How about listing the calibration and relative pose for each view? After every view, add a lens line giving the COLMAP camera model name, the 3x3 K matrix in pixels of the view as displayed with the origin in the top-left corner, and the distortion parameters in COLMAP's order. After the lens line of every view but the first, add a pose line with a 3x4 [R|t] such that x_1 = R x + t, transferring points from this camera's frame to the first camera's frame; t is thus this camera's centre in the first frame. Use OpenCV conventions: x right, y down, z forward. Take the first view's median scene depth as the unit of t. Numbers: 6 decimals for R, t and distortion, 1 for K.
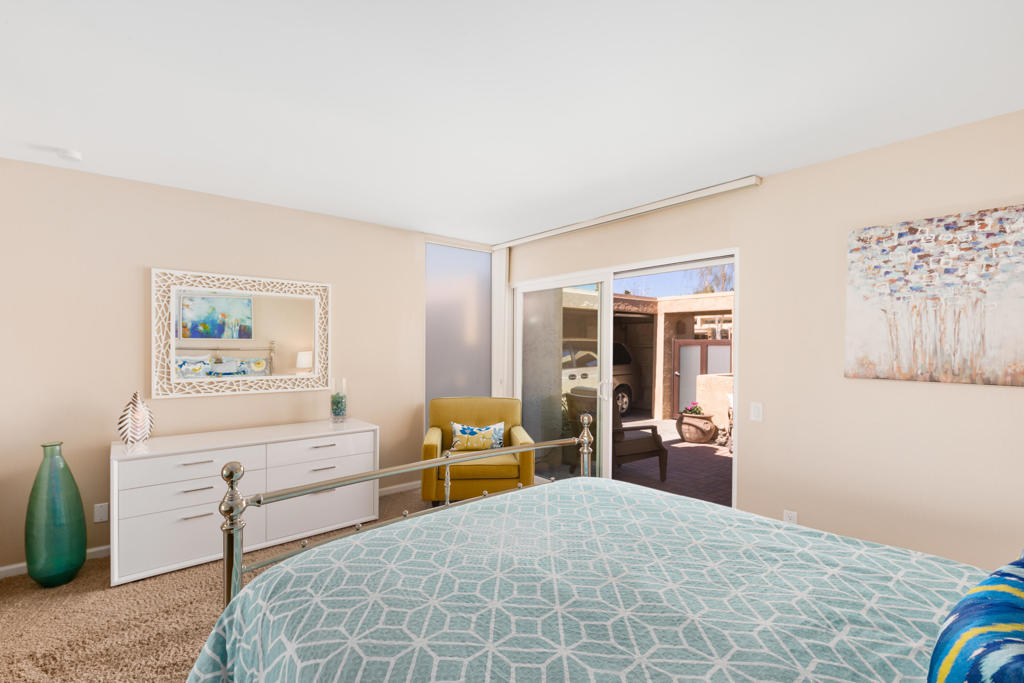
lens RADIAL K [[464.1, 0, 512.0], [0, 464.1, 341.5], [0, 0, 1]] dist [-0.001776, -0.000252]
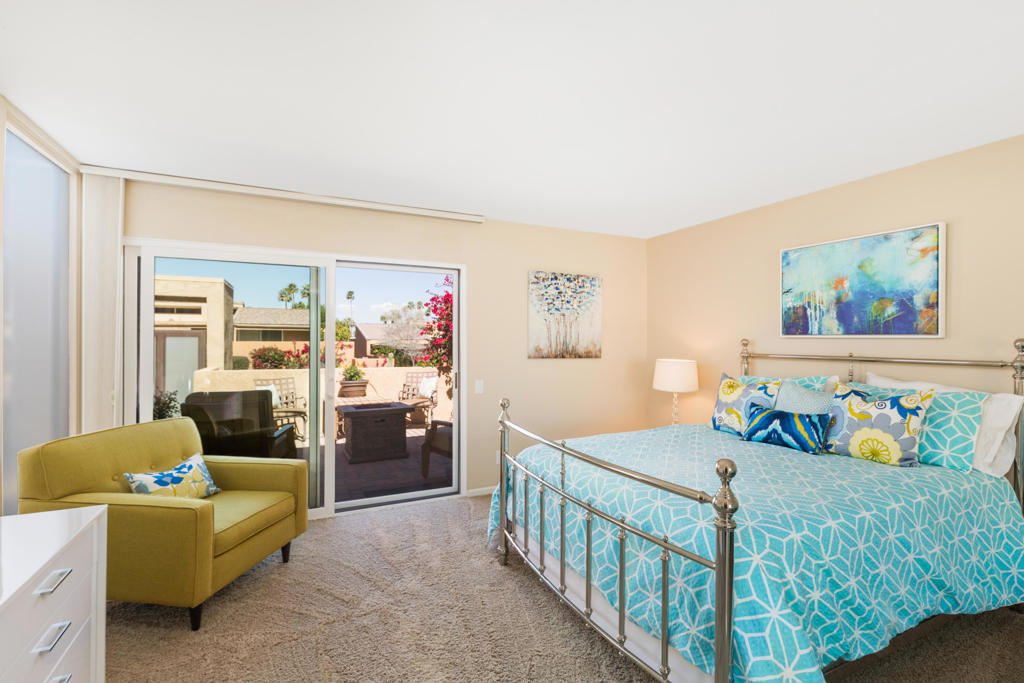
lens RADIAL K [[464.1, 0, 512.0], [0, 464.1, 341.5], [0, 0, 1]] dist [-0.001776, -0.000252]
pose [[0.233286, -0.006122, 0.972389, -1.000809], [-0.012927, 0.999872, 0.009396, 0.002349], [-0.972322, -0.014762, 0.233177, 0.729675]]
